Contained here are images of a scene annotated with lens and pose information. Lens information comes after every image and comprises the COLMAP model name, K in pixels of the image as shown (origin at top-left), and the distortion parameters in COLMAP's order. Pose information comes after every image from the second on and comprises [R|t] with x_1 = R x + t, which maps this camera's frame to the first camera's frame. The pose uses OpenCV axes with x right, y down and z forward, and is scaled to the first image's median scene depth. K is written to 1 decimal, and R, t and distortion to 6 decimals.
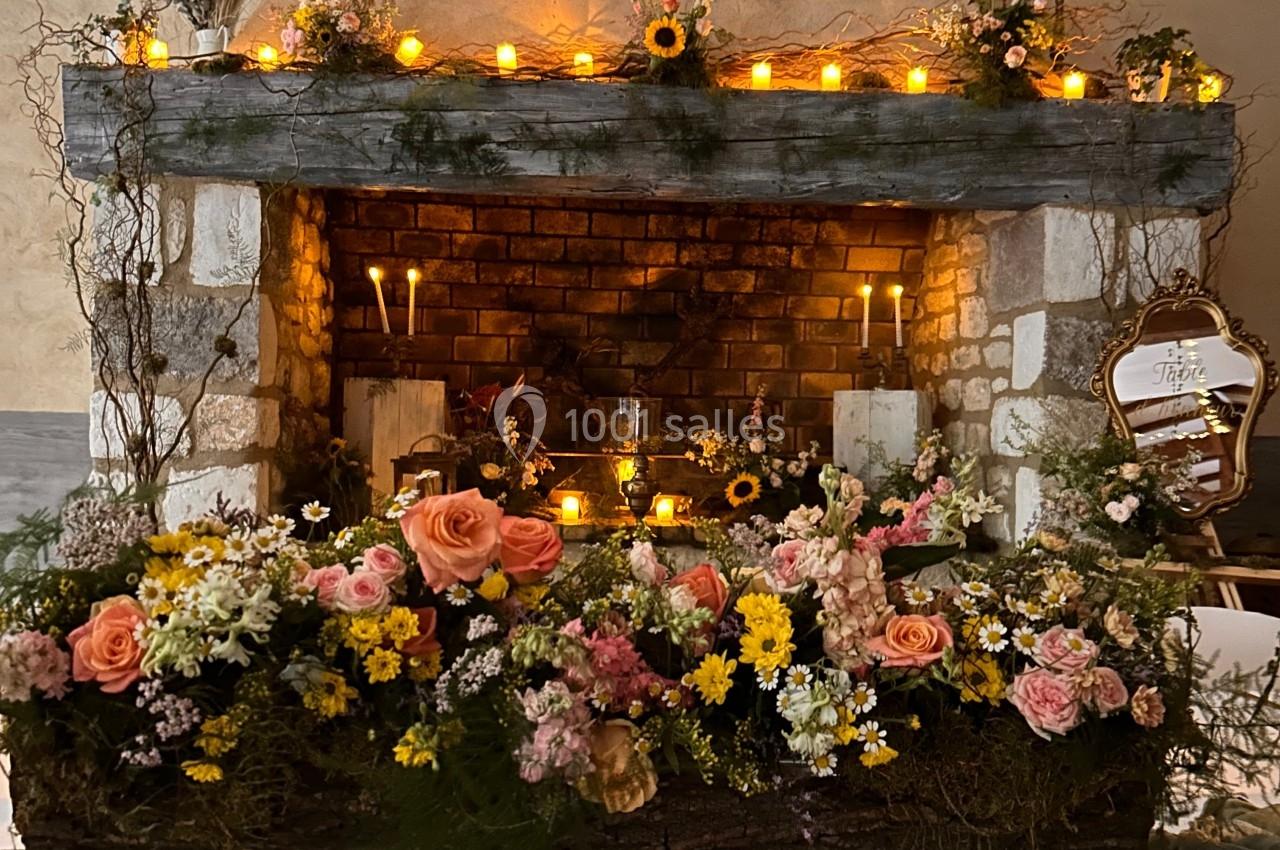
lens RADIAL K [[1294.4, 0, 640.0], [0, 1294.4, 425.0], [0, 0, 1]] dist [0.156827, -0.417139]
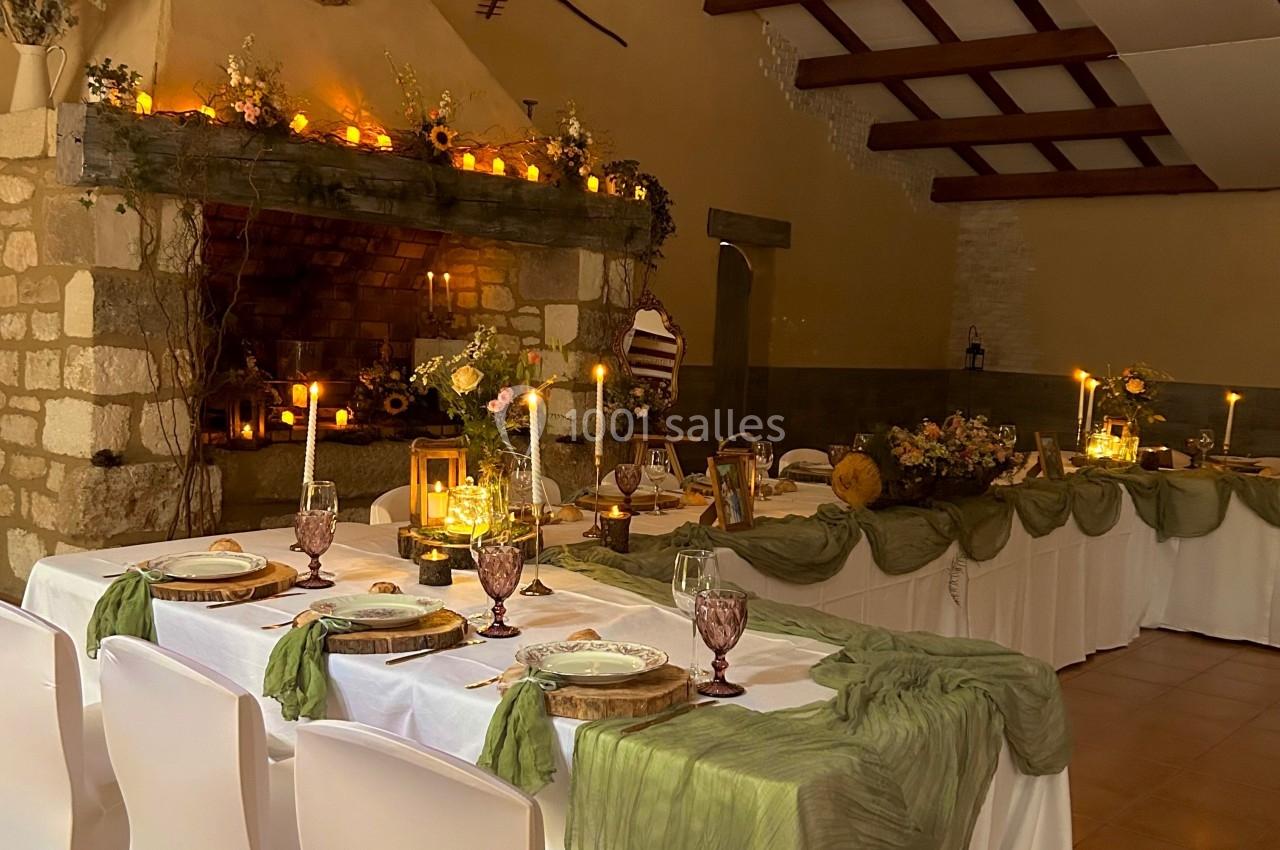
lens RADIAL K [[1294.4, 0, 640.0], [0, 1294.4, 425.0], [0, 0, 1]] dist [0.156827, -0.417139]
pose [[0.682086, -0.038716, 0.730247, -1.000920], [-0.028732, 0.996408, 0.079665, -0.067844], [-0.730708, -0.075320, 0.678523, -0.334592]]
